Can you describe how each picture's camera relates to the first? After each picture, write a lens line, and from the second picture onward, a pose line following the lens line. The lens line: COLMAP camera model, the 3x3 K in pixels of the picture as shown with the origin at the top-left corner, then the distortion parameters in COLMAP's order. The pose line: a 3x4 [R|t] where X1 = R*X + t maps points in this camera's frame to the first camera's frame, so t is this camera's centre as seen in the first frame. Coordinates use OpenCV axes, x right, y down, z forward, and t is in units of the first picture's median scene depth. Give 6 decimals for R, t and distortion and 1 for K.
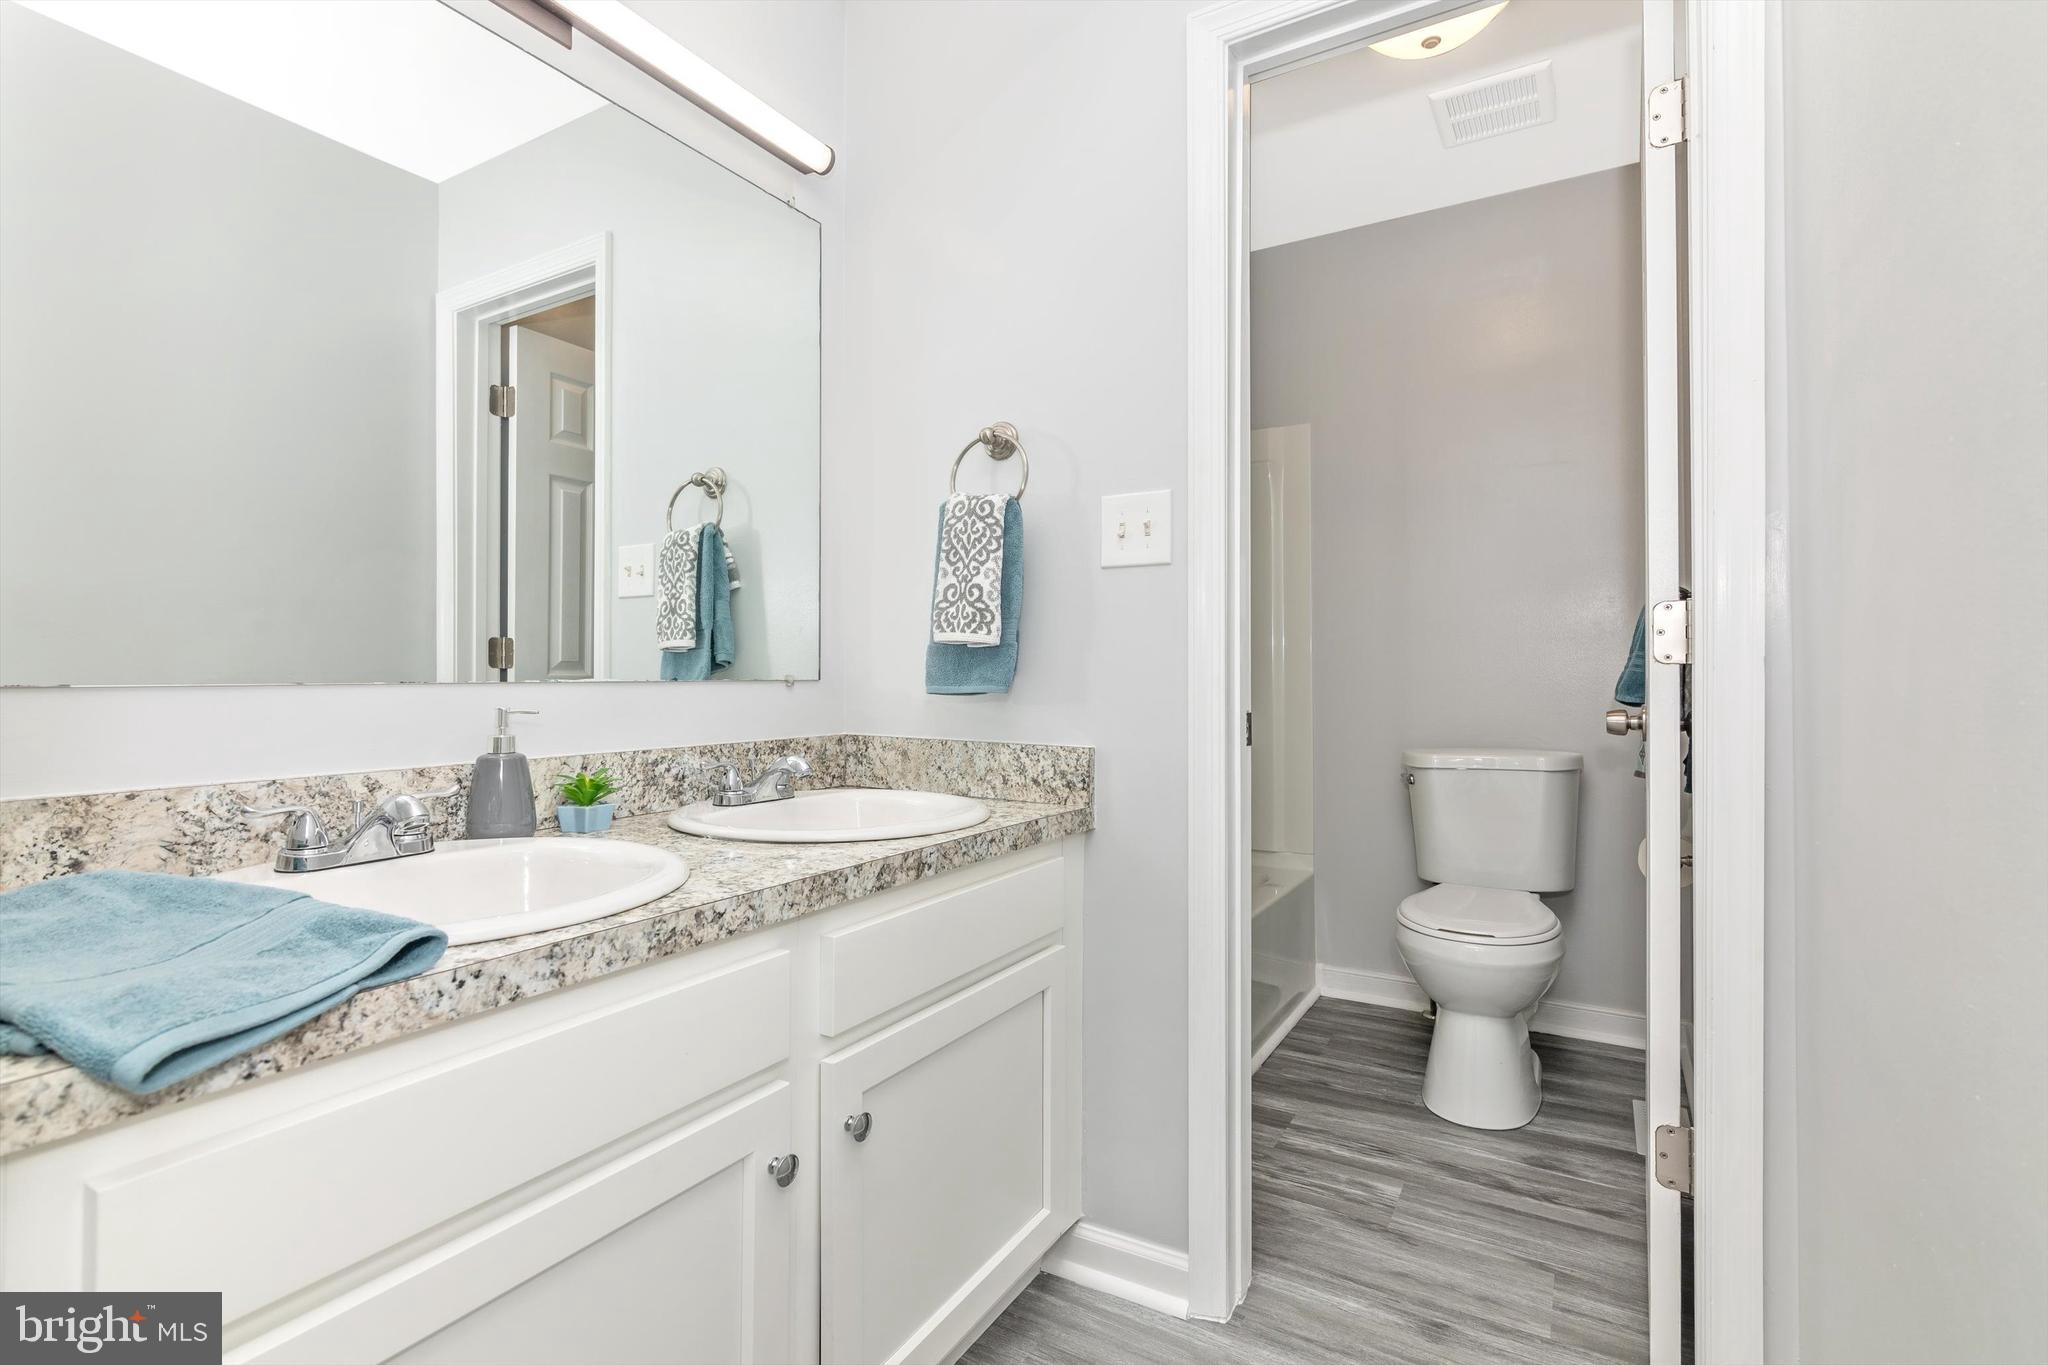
lens RADIAL K [[980.2, 0, 1019.3], [0, 980.2, 673.8], [0, 0, 1]] dist [-0.004583, 0.000625]
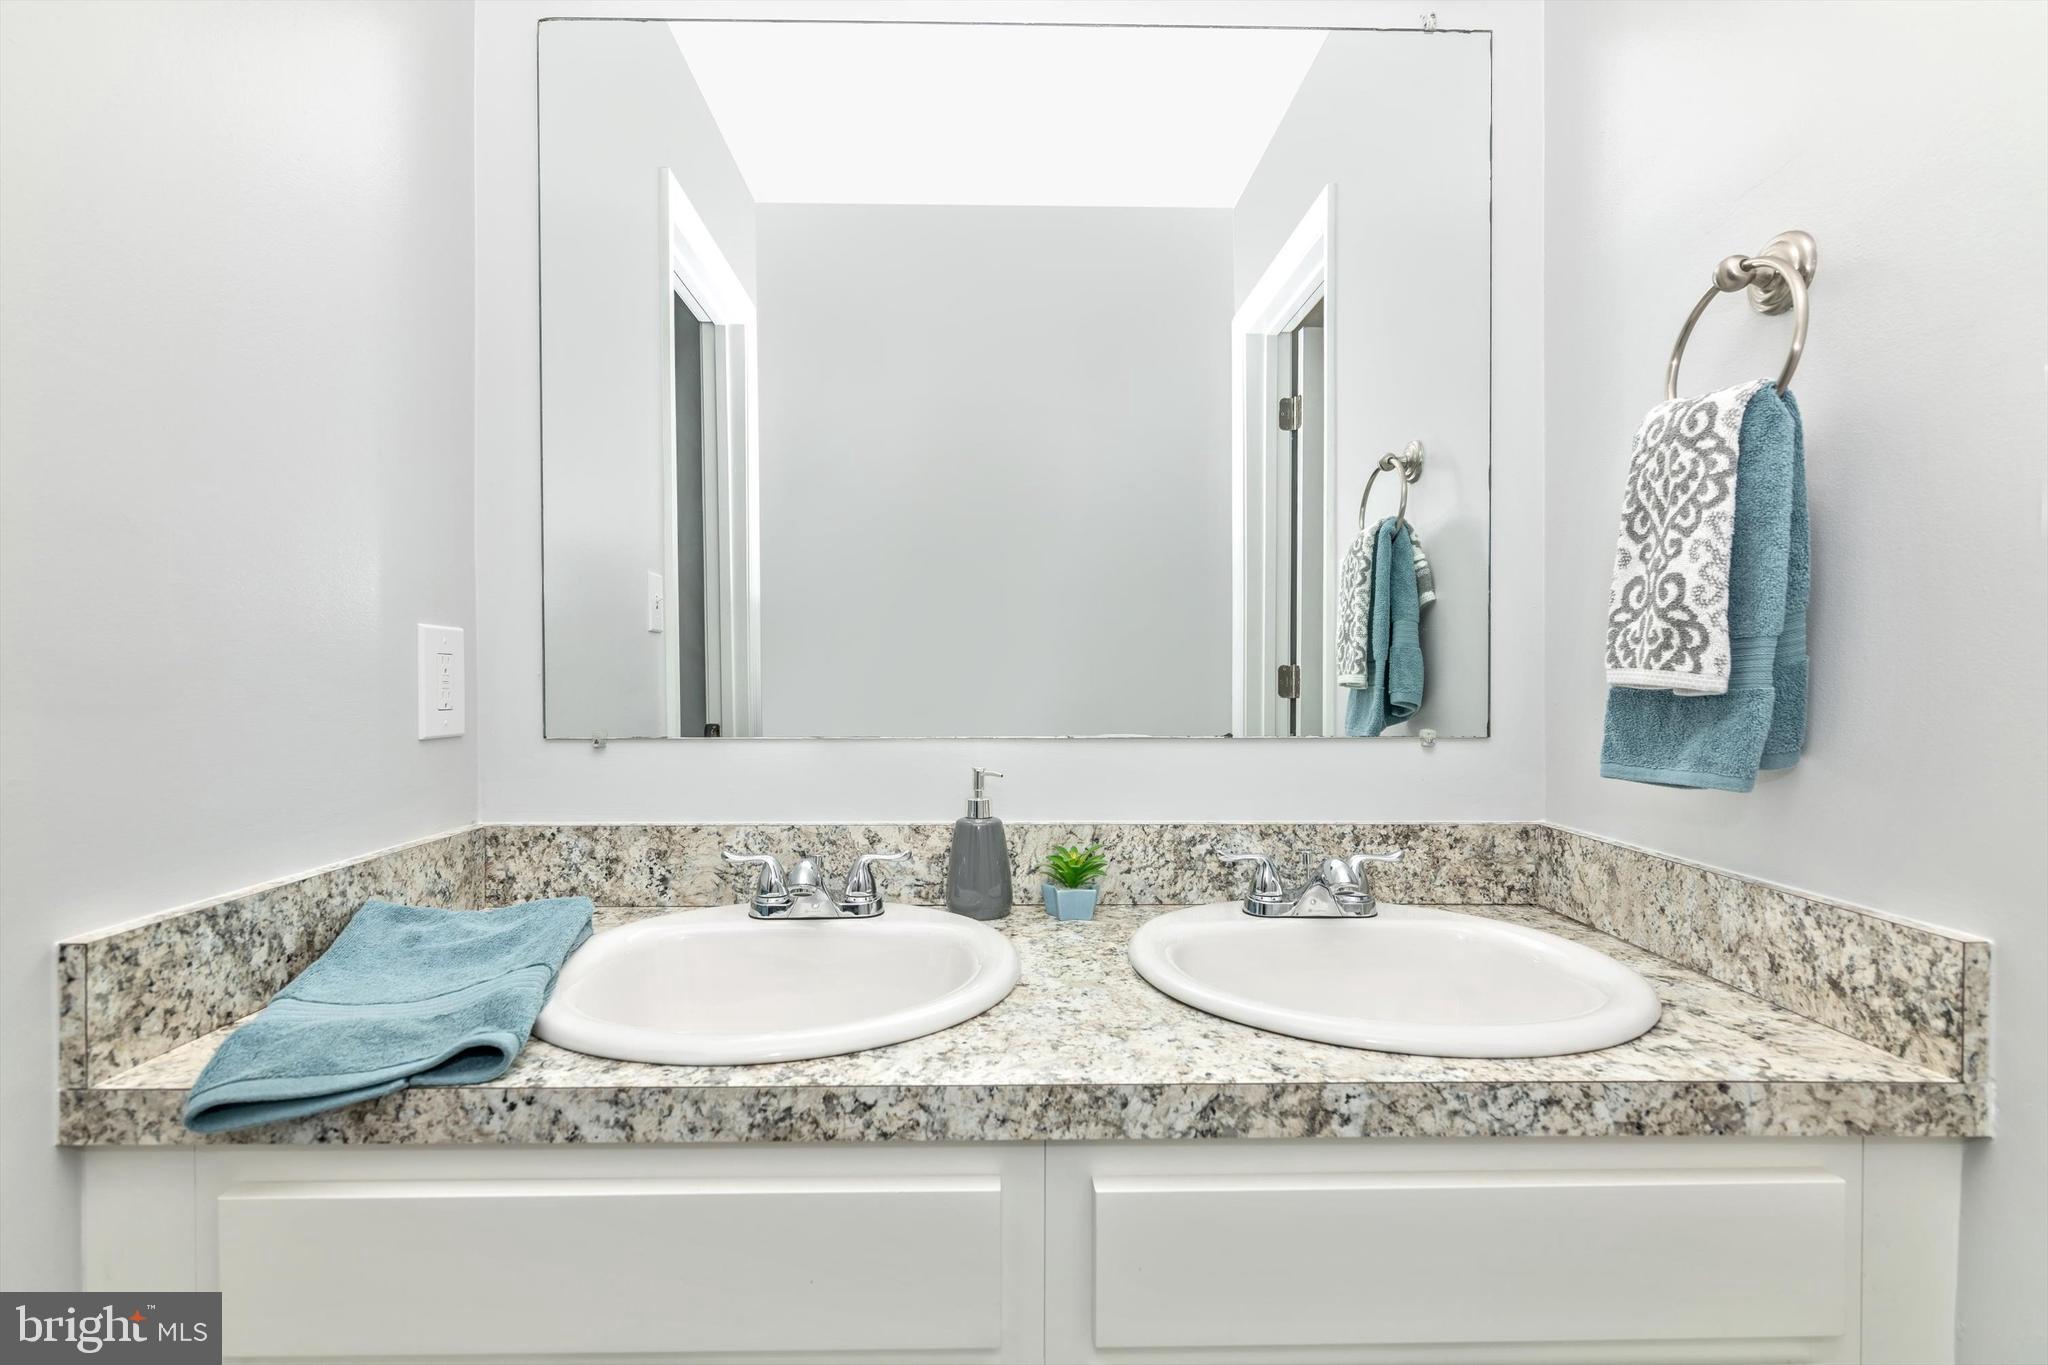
lens RADIAL K [[980.2, 0, 1019.9], [0, 980.2, 696.7], [0, 0, 1]] dist [-0.004583, 0.000625]
pose [[0.523831, 0.013004, -0.851723, 0.239747], [0.003446, 0.999843, 0.017385, -0.042294], [0.851815, -0.012042, 0.523704, 0.495527]]
